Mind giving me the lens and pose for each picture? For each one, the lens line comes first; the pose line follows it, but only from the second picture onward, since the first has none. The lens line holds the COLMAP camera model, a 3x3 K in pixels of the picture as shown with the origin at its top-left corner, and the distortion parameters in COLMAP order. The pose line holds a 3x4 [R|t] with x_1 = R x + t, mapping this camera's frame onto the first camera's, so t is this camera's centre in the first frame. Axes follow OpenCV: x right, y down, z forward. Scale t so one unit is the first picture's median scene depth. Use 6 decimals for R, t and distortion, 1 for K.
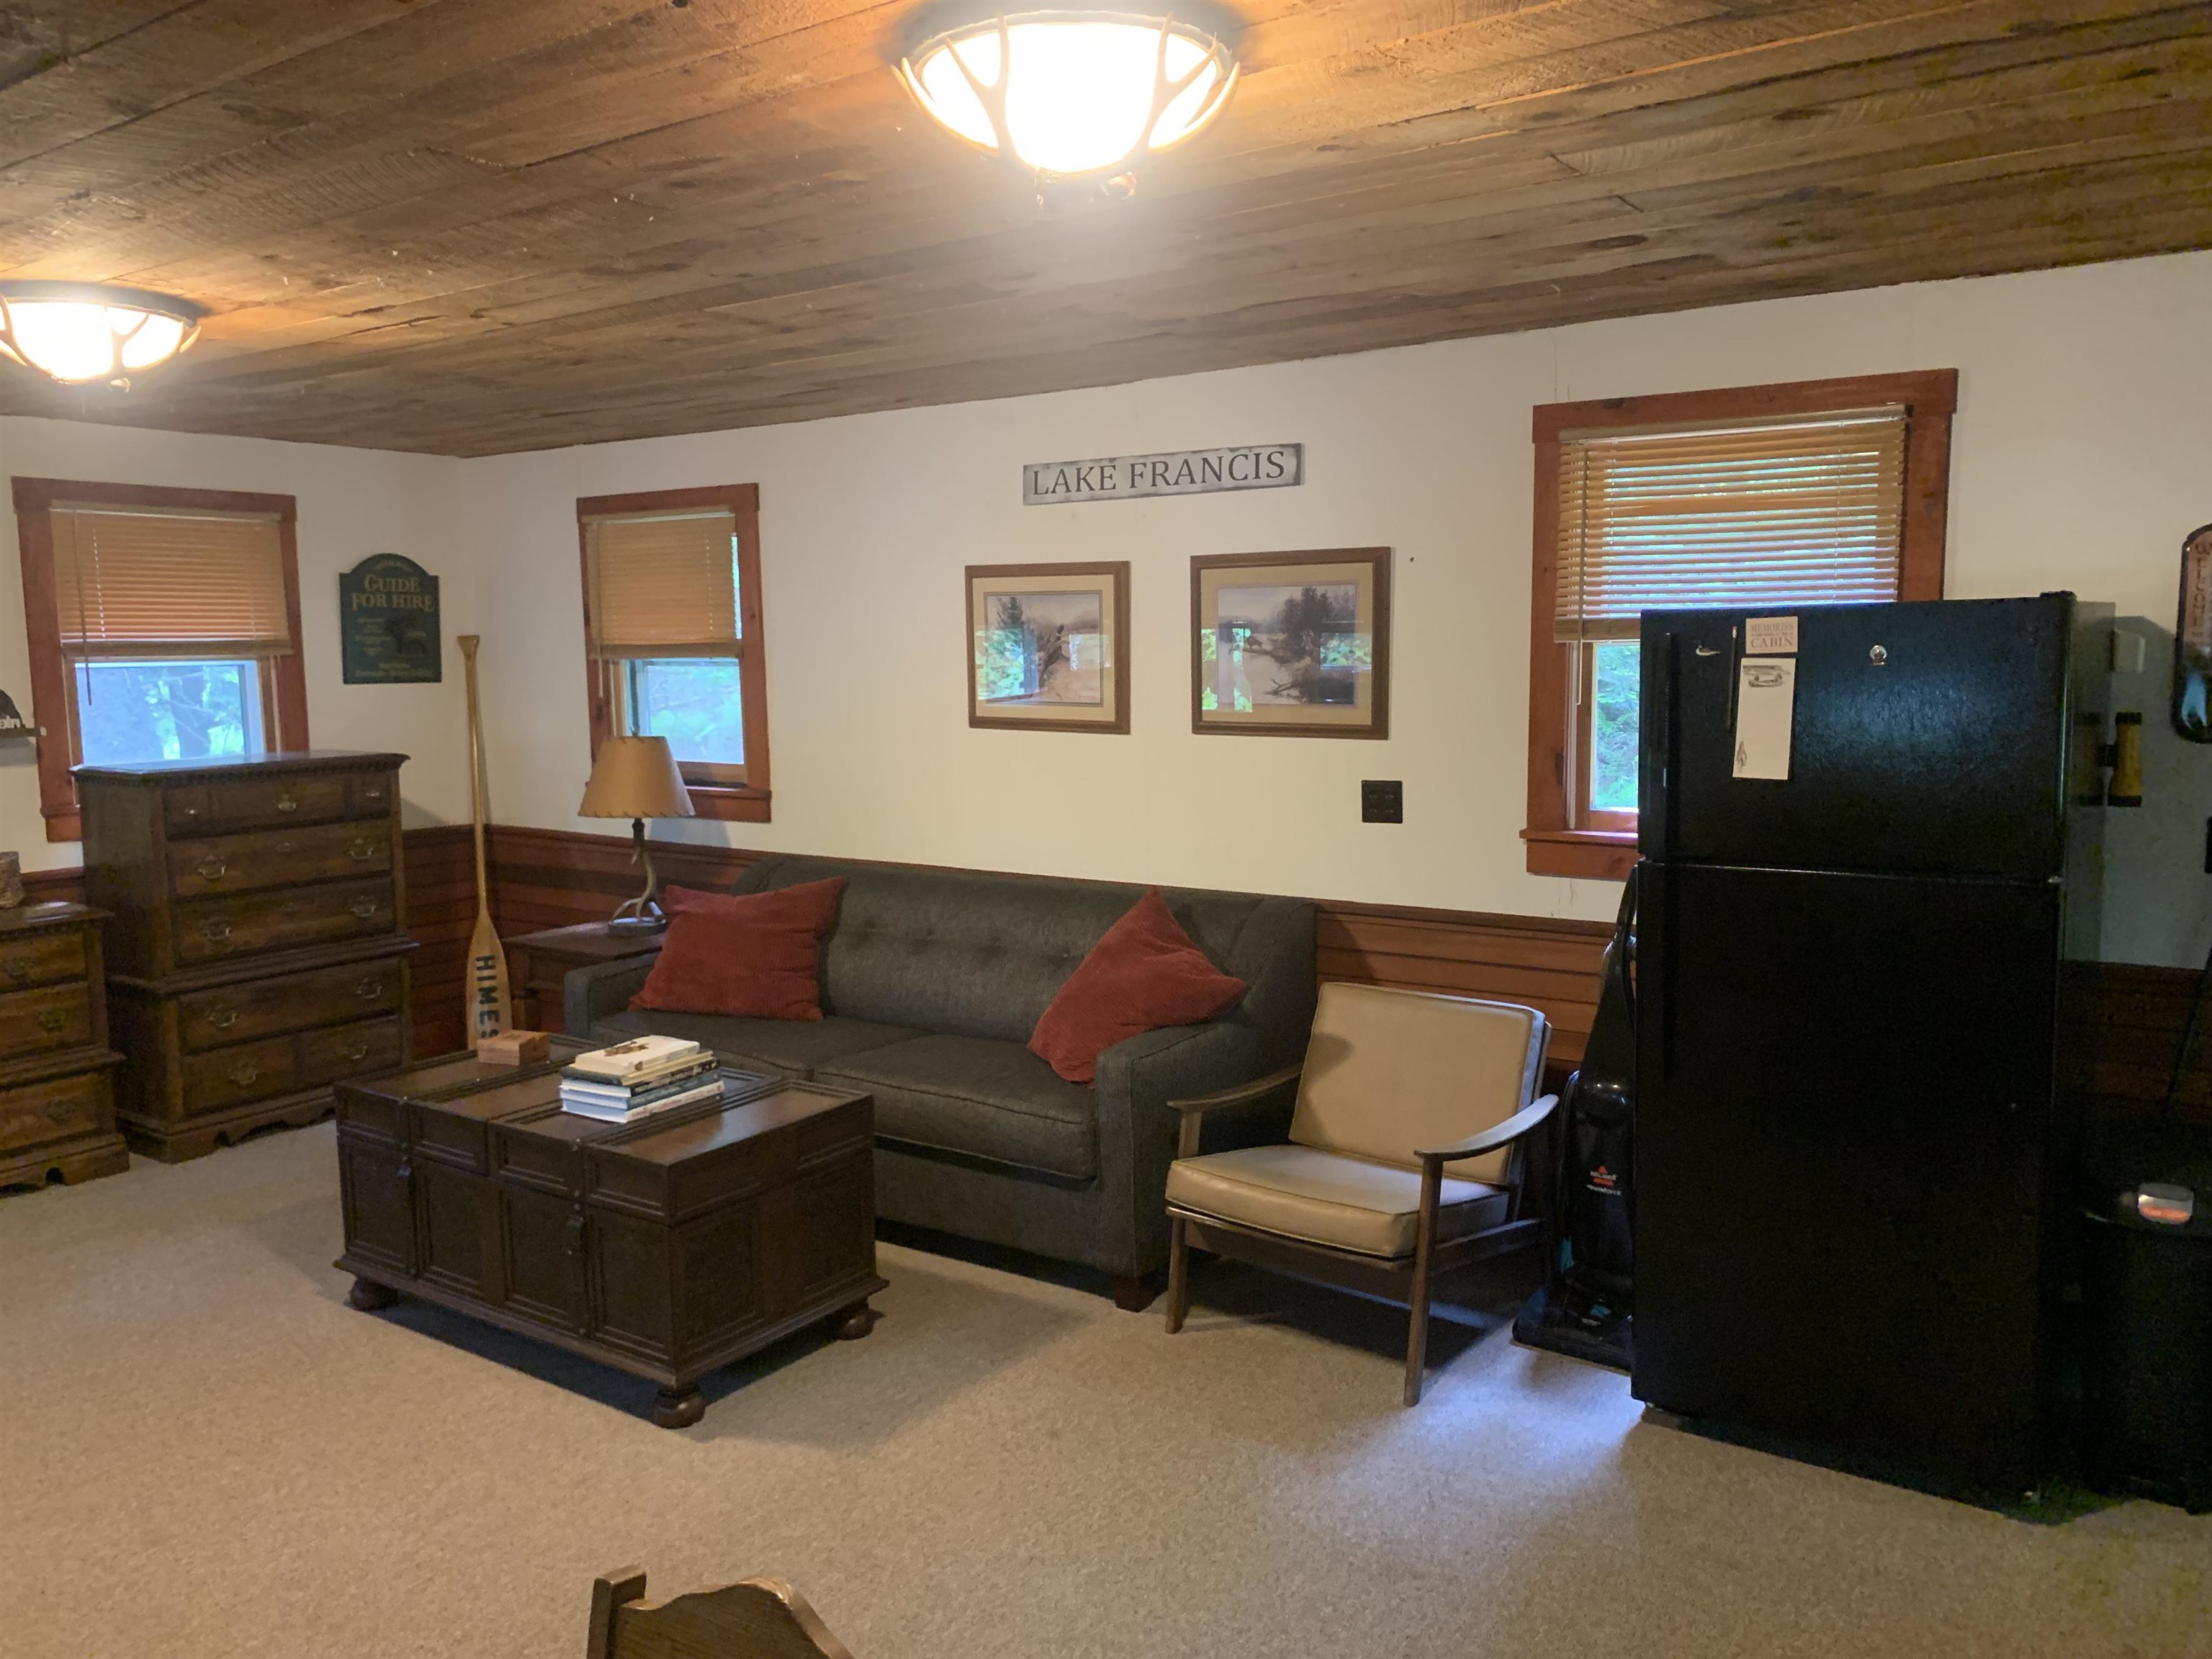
lens RADIAL K [[1685.7, 0, 1073.9], [0, 1685.7, 835.8], [0, 0, 1]] dist [0.045434, -0.056063]
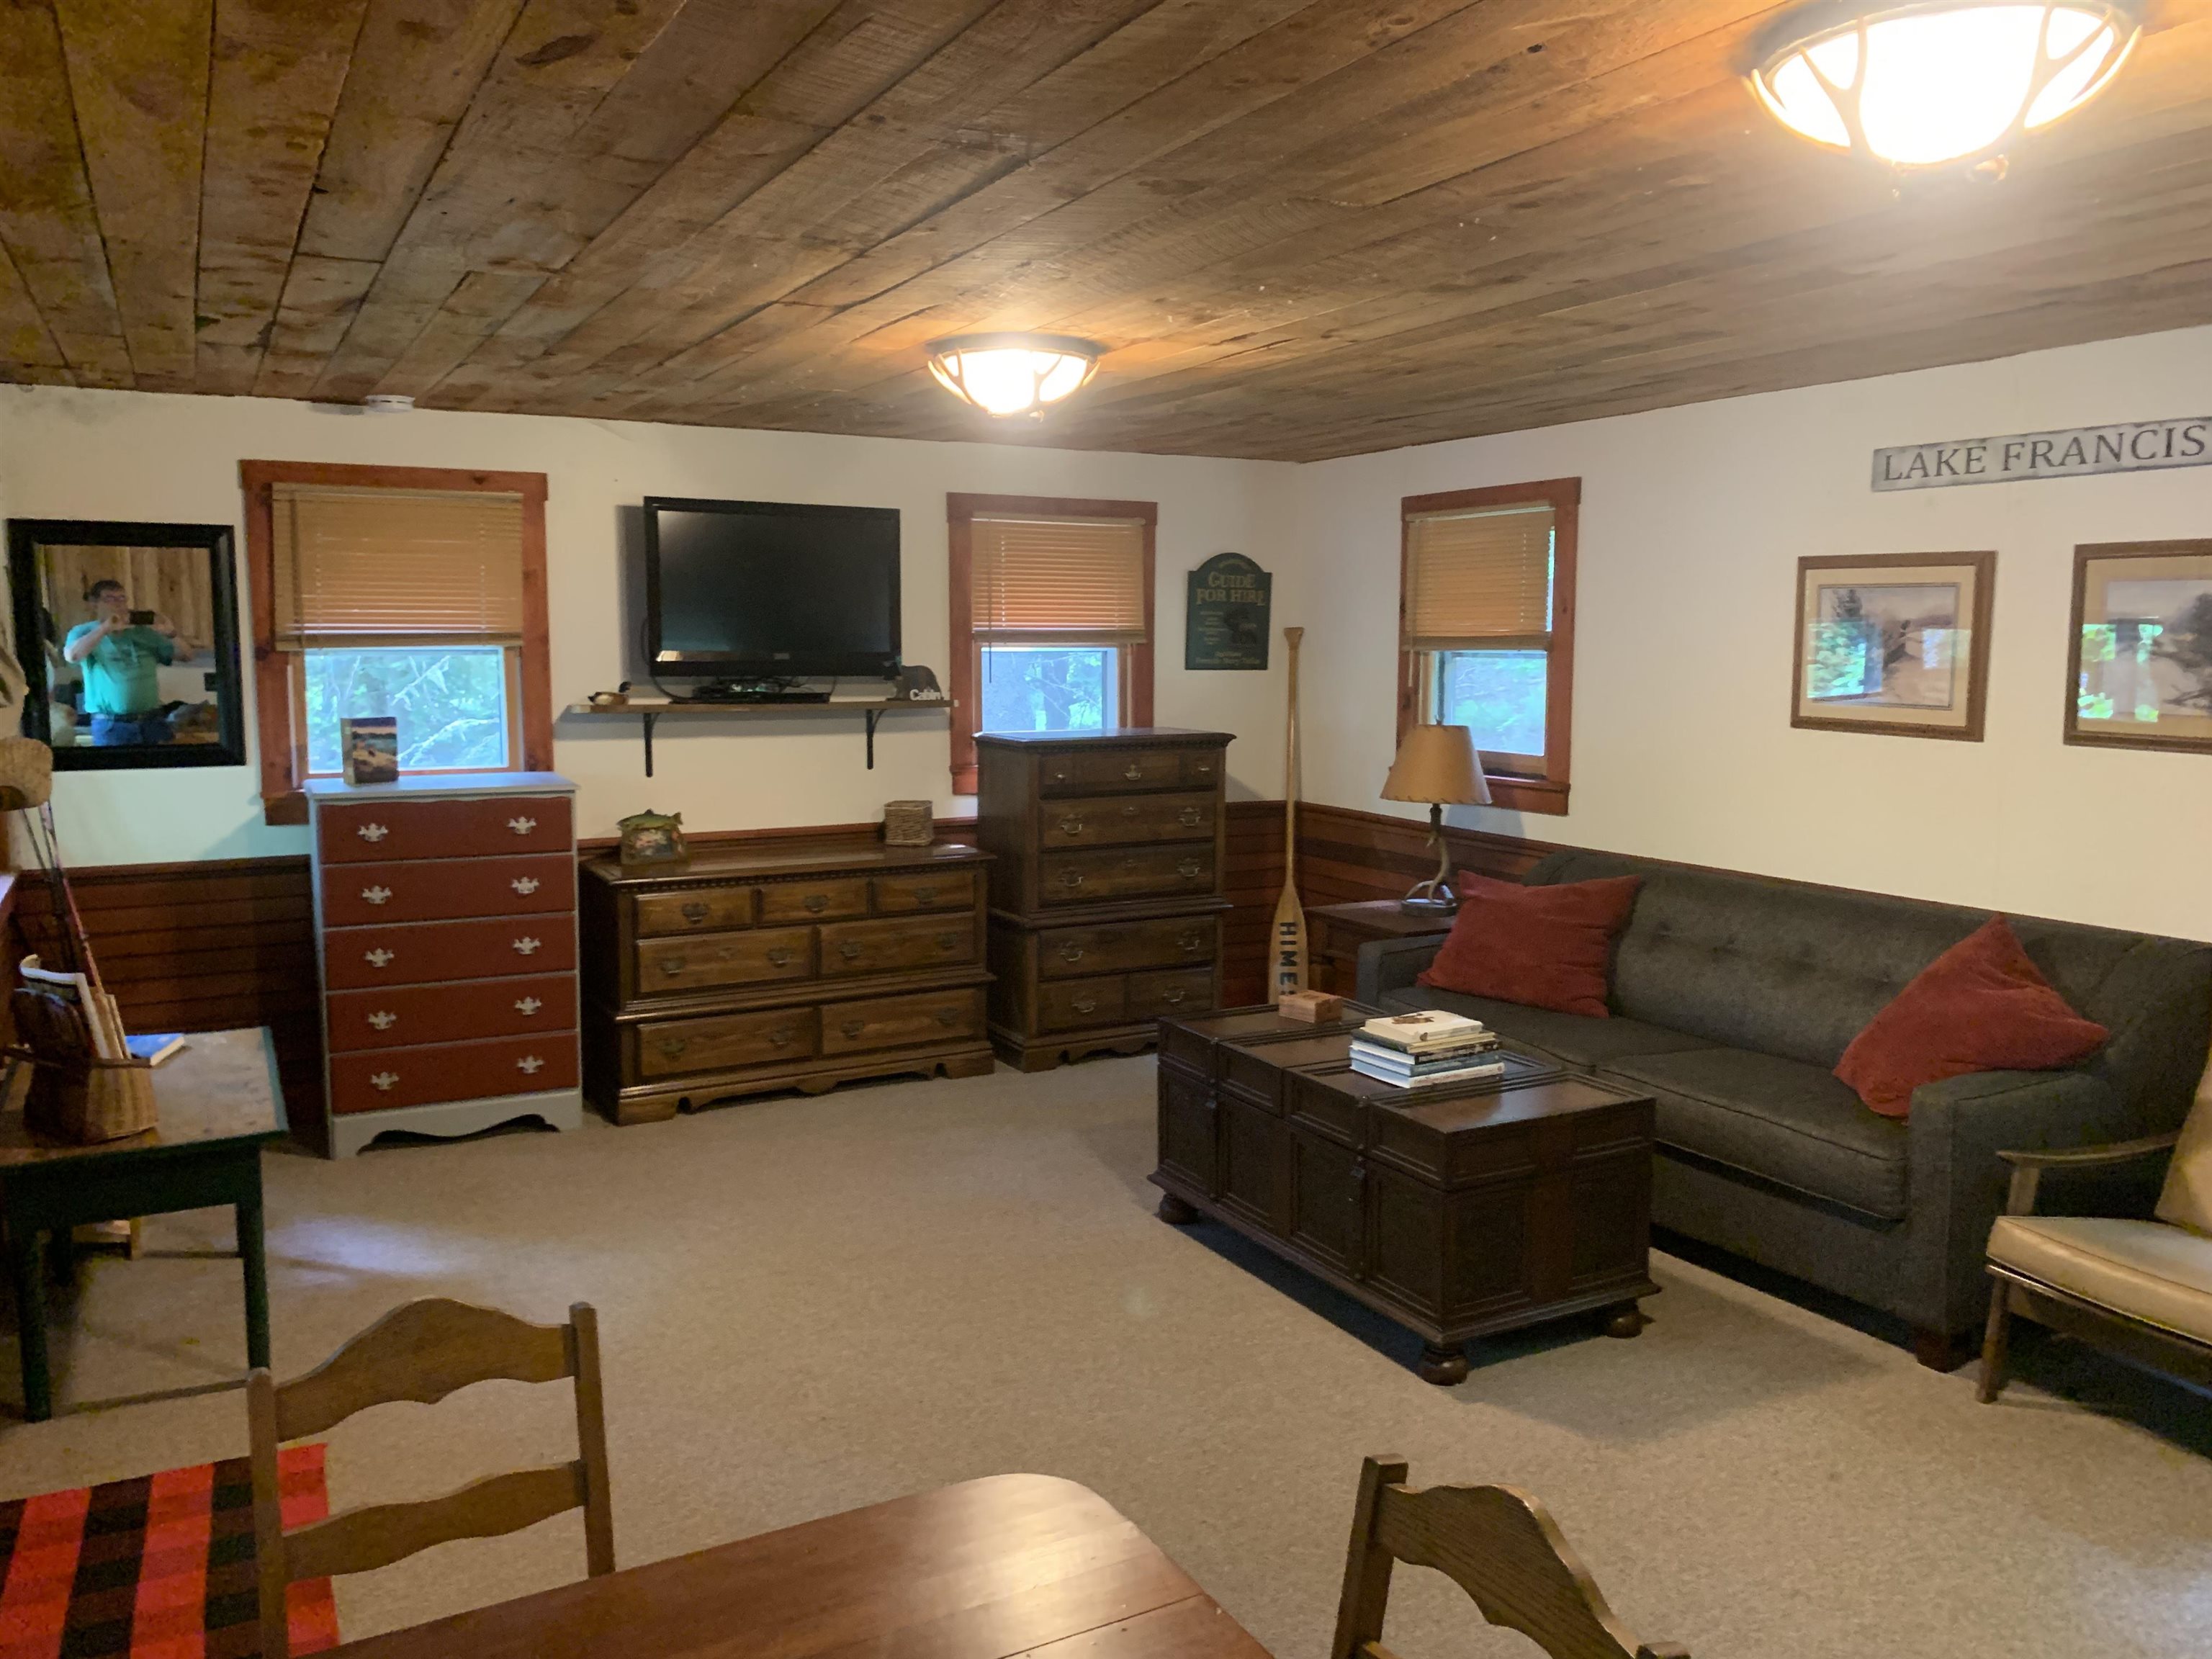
lens RADIAL K [[1685.7, 0, 1067.7], [0, 1685.7, 817.8], [0, 0, 1]] dist [0.045434, -0.056063]
pose [[0.891375, 0.063156, -0.448845, 0.009572], [-0.065167, 0.997814, 0.010983, 0.002640], [0.448558, 0.019460, 0.893542, -0.045021]]
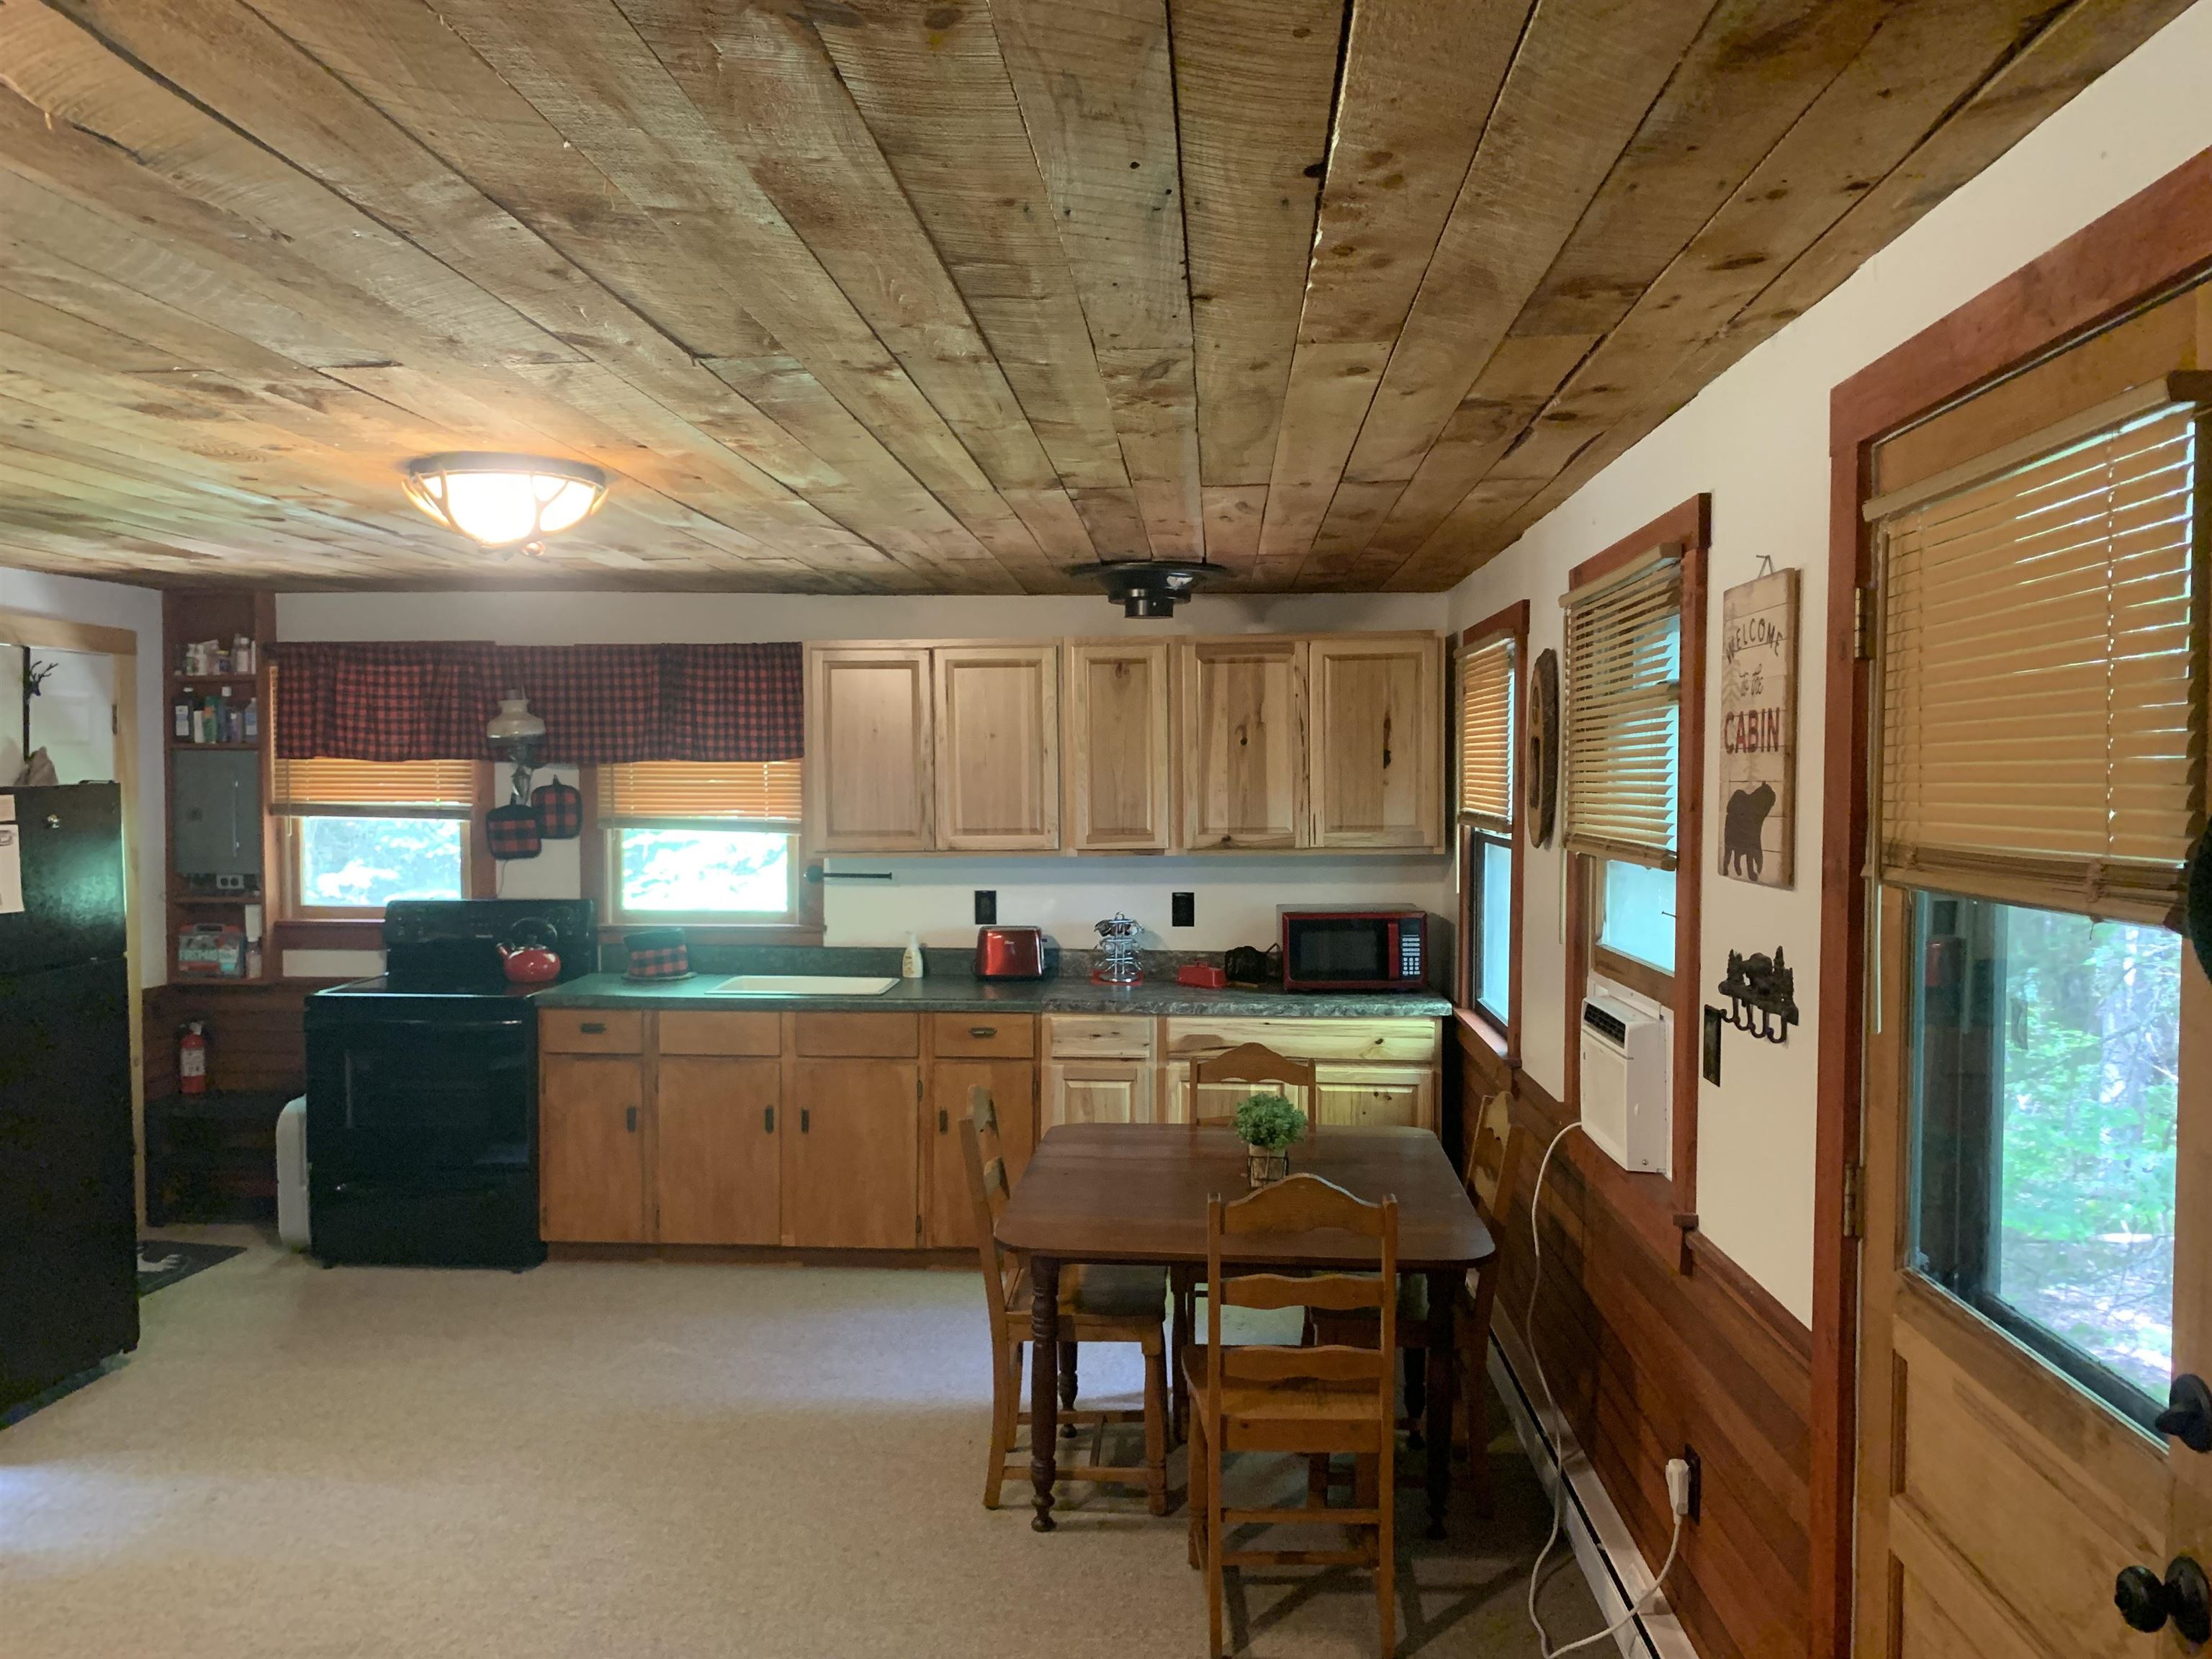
lens RADIAL K [[1685.7, 0, 1088.4], [0, 1685.7, 836.0], [0, 0, 1]] dist [0.045434, -0.056063]
pose [[-0.508876, -0.013555, 0.860733, -1.013414], [0.114616, 0.989907, 0.083352, -0.091074], [-0.853175, 0.141070, -0.502186, 0.786009]]
